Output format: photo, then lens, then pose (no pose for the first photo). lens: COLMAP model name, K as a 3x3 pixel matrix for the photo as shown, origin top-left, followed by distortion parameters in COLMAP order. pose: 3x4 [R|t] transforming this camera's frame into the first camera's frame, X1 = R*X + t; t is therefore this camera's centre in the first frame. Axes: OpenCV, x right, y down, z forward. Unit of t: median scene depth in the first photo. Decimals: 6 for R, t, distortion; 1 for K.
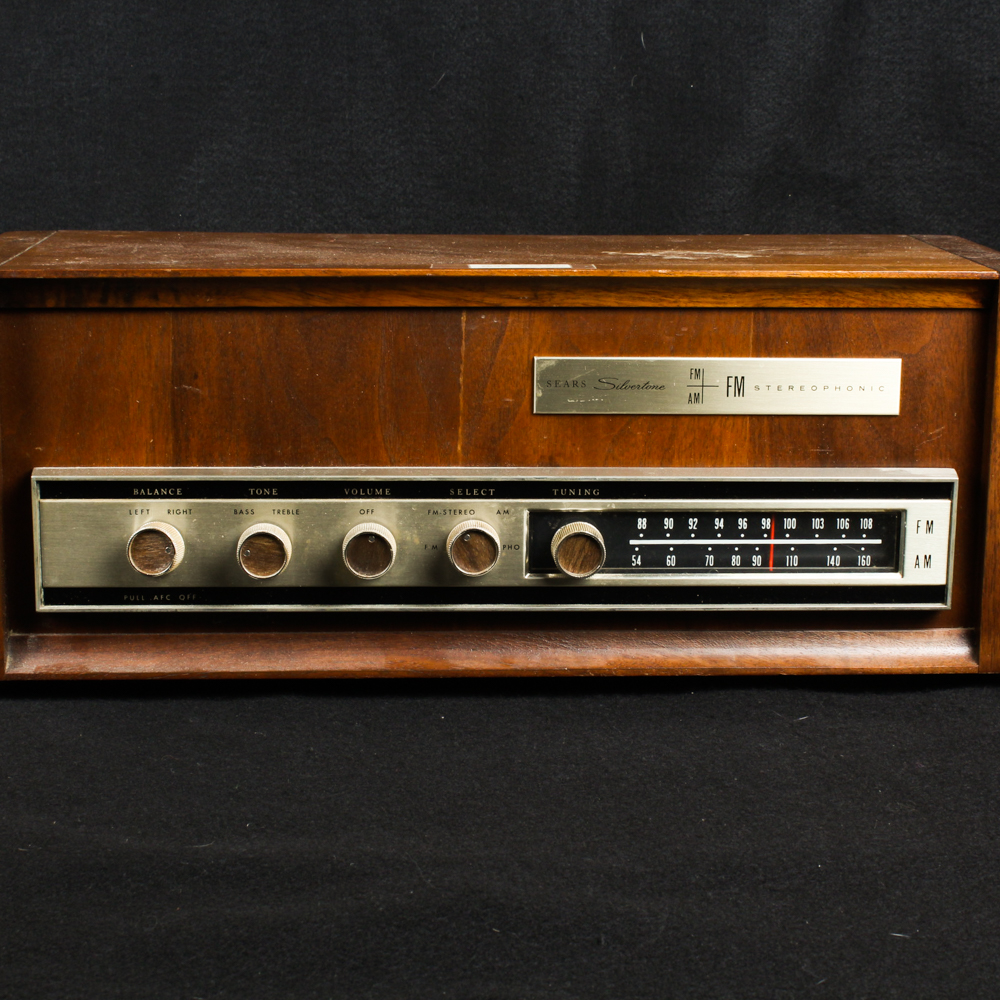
lens RADIAL K [[2179.6, 0, 560.2], [0, 2179.6, 497.3], [0, 0, 1]] dist [-0.043593, -0.037202]
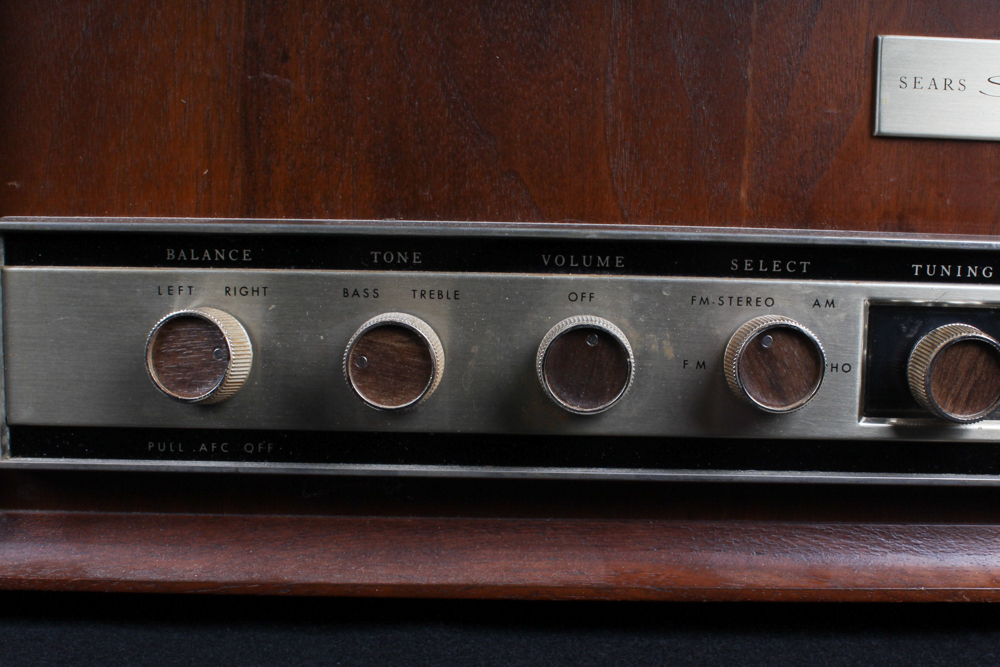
lens RADIAL K [[1298.9, 0, 575.6], [0, 1298.9, 408.5], [0, 0, 1]] dist [-0.128760, 0.089226]
pose [[0.999349, 0.013795, -0.033345, -0.077859], [-0.016210, 0.997179, -0.073290, 0.058371], [0.032240, 0.073783, 0.996753, 0.665089]]
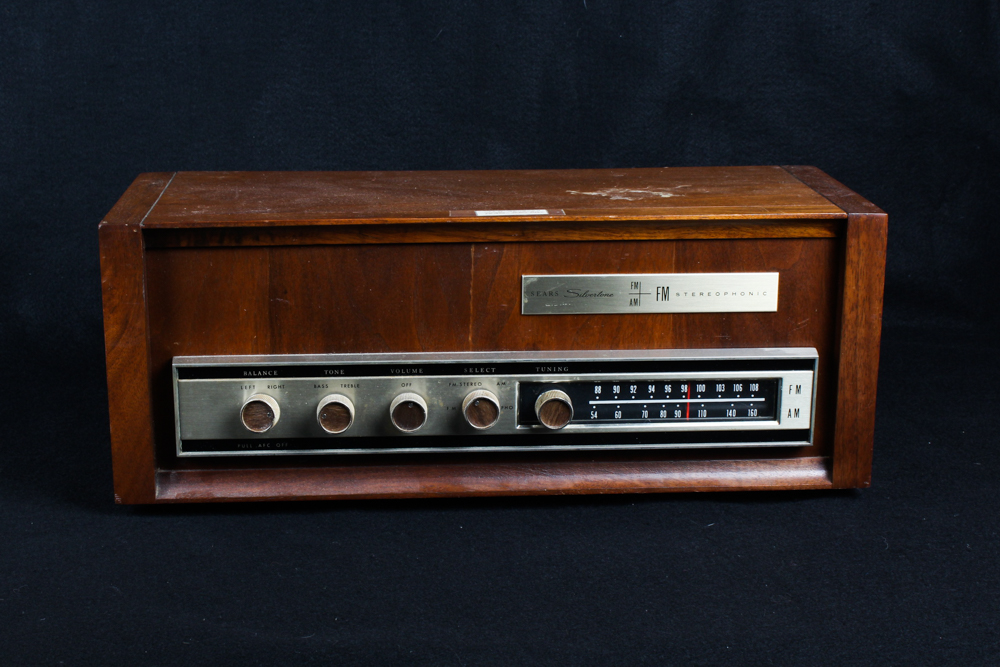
lens RADIAL K [[1654.5, 0, 500.0], [0, 1654.5, 333.5], [0, 0, 1]] dist [-0.030299, -0.039747]
pose [[0.999951, -0.009770, 0.001579, -0.028222], [0.009662, 0.998287, 0.057697, -0.088332], [-0.002140, -0.057679, 0.998333, -0.084084]]
